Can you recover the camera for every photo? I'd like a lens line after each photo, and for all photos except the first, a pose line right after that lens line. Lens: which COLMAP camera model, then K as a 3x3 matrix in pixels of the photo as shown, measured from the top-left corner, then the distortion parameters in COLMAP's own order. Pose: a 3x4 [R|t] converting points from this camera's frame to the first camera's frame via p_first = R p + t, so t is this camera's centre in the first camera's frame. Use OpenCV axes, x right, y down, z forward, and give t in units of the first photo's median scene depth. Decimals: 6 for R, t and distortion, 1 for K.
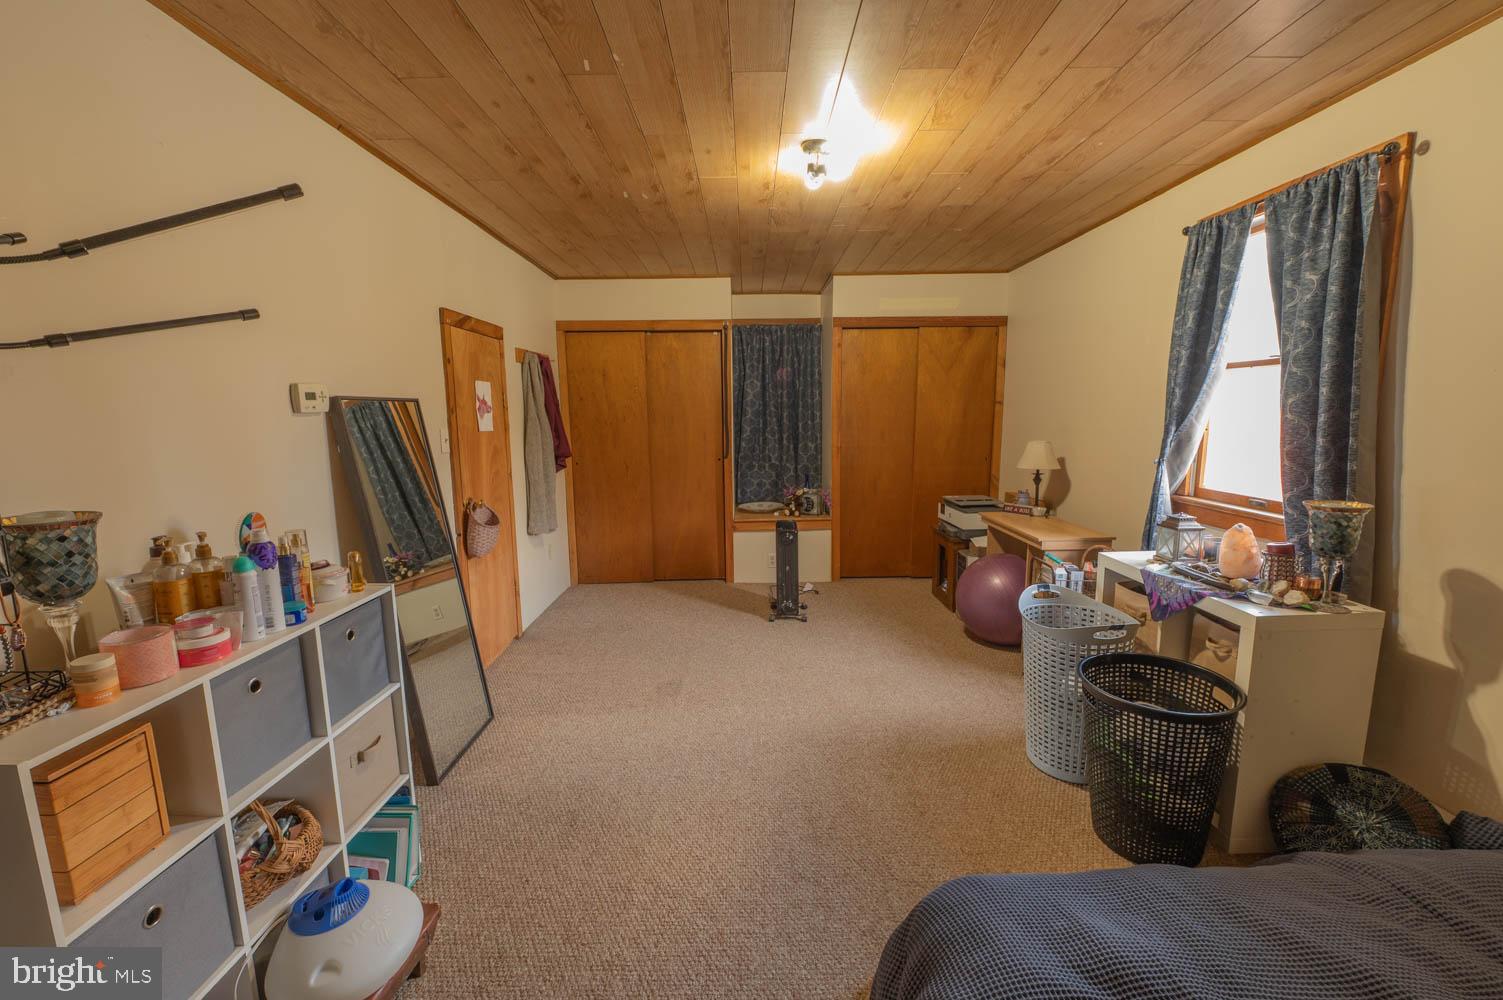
lens RADIAL K [[592.2, 0, 754.4], [0, 592.2, 501.2], [0, 0, 1]] dist [-0.006318, -0.001874]
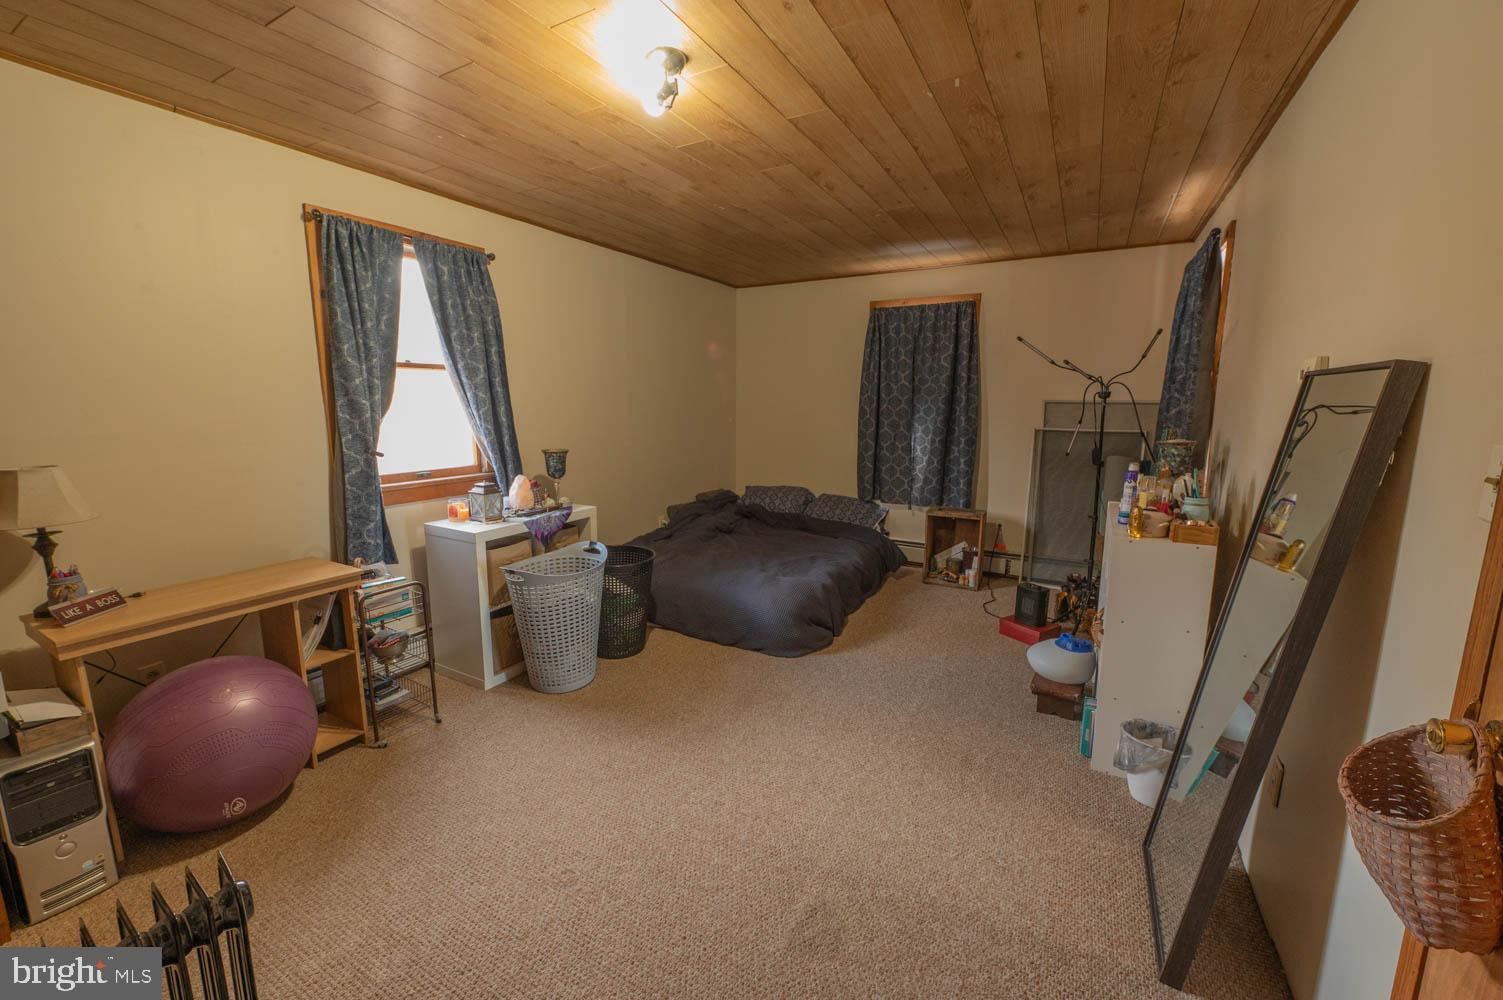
lens RADIAL K [[592.2, 0, 754.4], [0, 592.2, 494.4], [0, 0, 1]] dist [-0.006318, -0.001874]
pose [[-0.869762, -0.068994, 0.488624, -0.458382], [0.080563, 0.957040, 0.278538, -0.286103], [-0.486851, 0.281627, -0.826839, 1.933235]]
